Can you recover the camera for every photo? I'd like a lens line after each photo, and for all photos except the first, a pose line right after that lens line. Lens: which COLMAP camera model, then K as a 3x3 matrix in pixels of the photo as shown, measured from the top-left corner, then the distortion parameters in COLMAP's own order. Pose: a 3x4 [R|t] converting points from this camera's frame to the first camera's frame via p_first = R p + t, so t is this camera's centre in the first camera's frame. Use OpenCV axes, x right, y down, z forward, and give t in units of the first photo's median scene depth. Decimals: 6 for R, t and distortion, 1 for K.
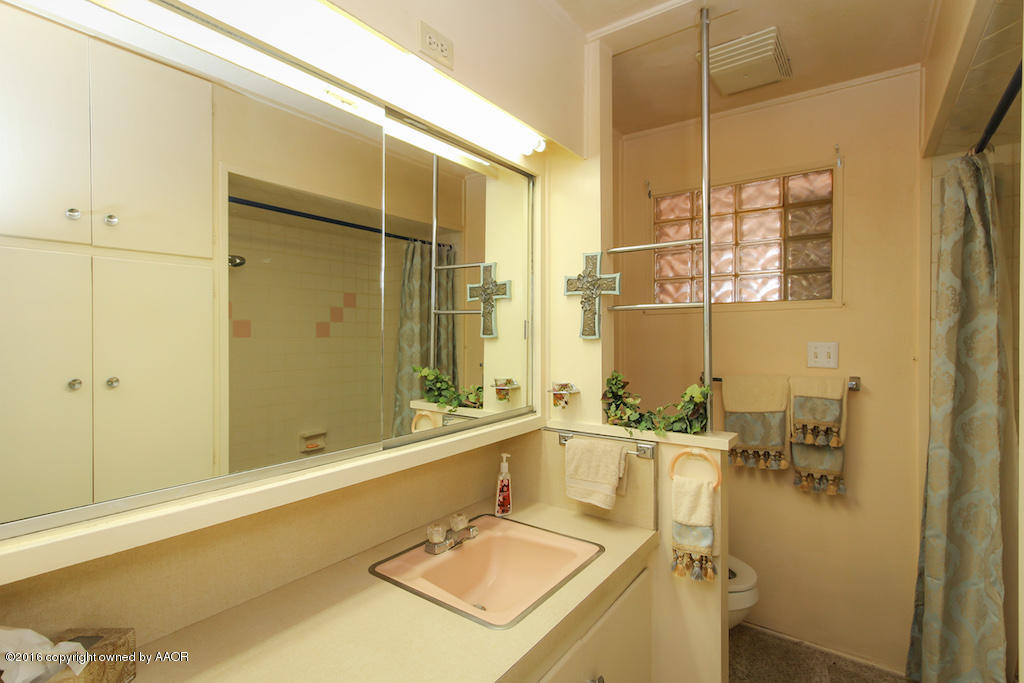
lens RADIAL K [[475.7, 0, 511.1], [0, 475.7, 334.8], [0, 0, 1]] dist [-0.008261, 0.004465]
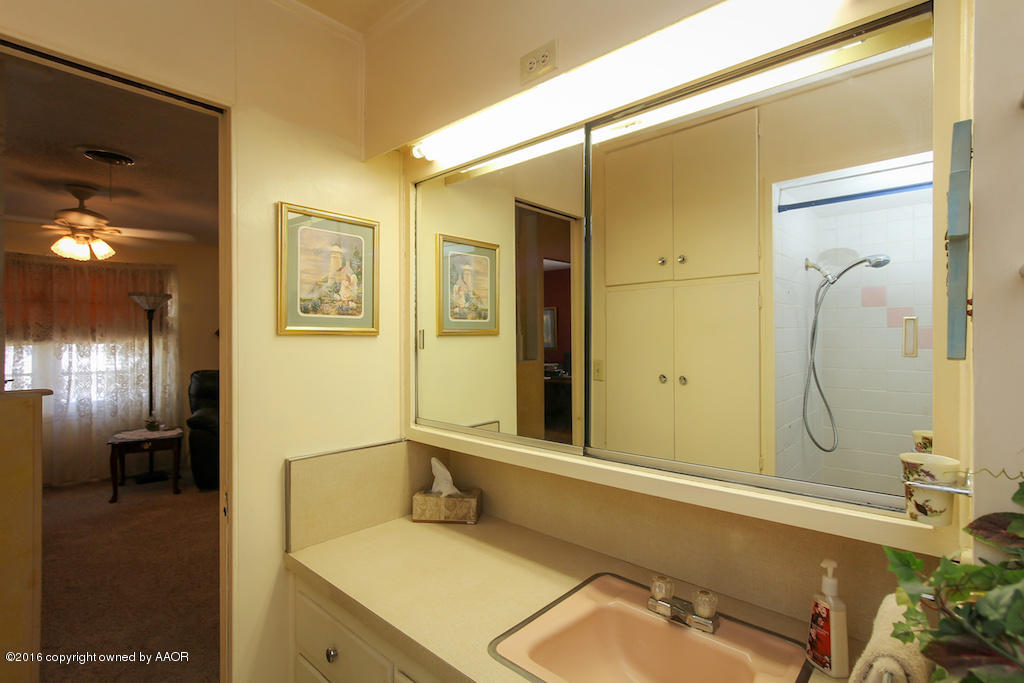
lens RADIAL K [[475.7, 0, 512.4], [0, 475.7, 343.2], [0, 0, 1]] dist [-0.008261, 0.004465]
pose [[-0.077108, 0.003461, -0.997017, 0.748165], [-0.002711, 0.999990, 0.003681, -0.007635], [0.997019, 0.002987, -0.077098, 0.888540]]
